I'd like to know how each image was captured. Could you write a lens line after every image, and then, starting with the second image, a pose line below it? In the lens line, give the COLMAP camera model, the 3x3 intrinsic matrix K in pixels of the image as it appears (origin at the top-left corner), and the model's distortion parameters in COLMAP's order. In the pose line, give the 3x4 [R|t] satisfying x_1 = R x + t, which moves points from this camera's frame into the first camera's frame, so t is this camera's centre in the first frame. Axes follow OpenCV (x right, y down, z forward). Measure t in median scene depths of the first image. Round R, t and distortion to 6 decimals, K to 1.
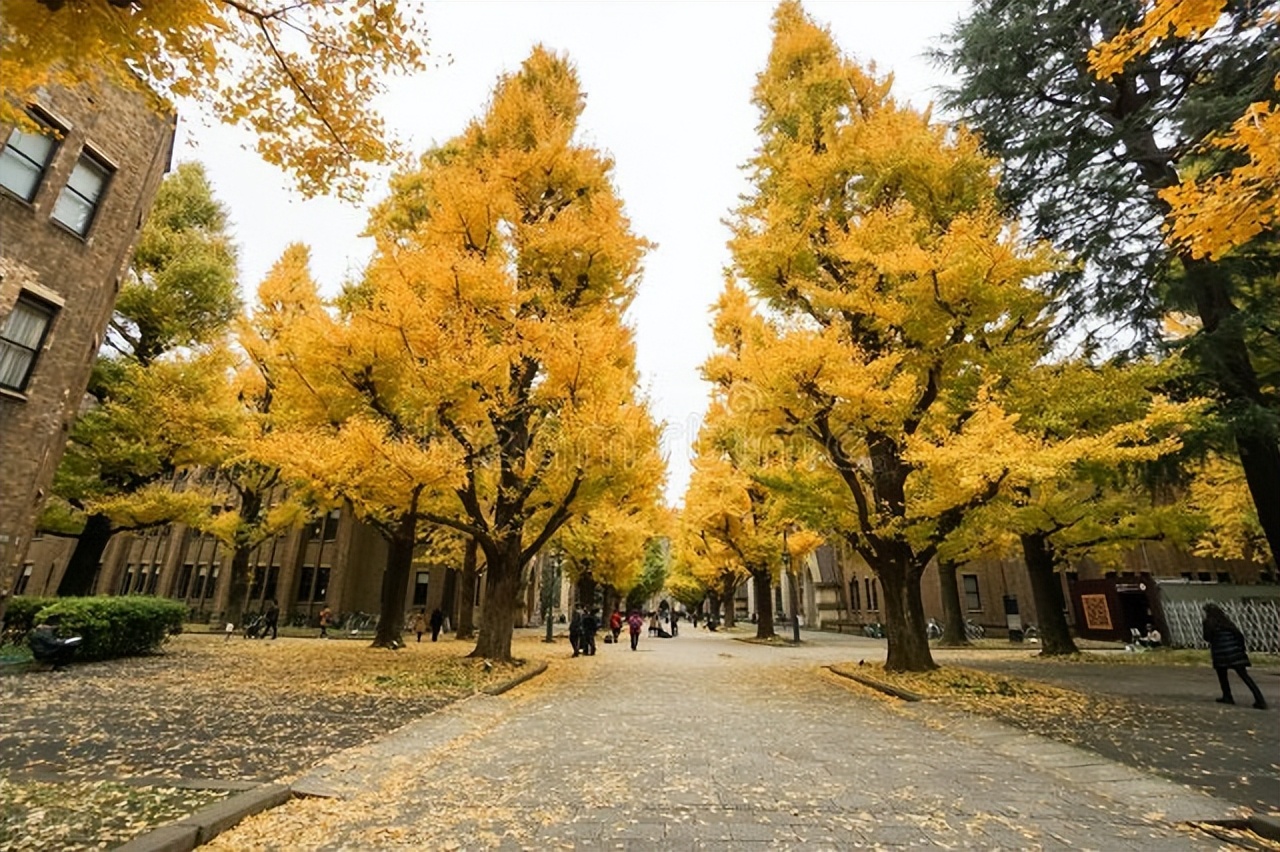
lens RADIAL K [[552.0, 0, 640.0], [0, 552.0, 426.0], [0, 0, 1]] dist [0.000743, 0.000315]
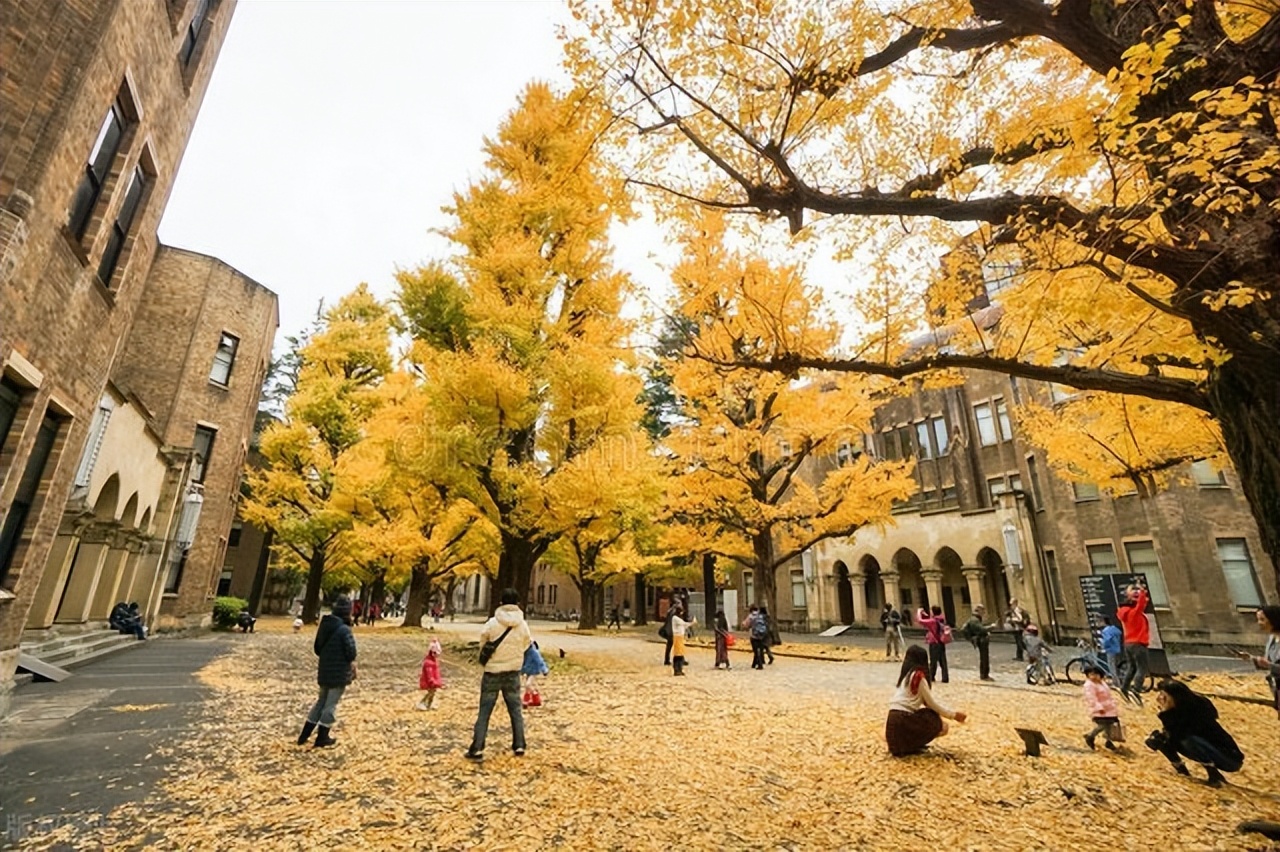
lens RADIAL K [[552.0, 0, 640.0], [0, 552.0, 426.0], [0, 0, 1]] dist [0.000743, 0.000315]
pose [[0.840078, 0.187962, 0.508861, -0.205829], [-0.197056, 0.979710, -0.036564, -0.117352], [-0.505409, -0.069558, 0.860072, -0.336187]]
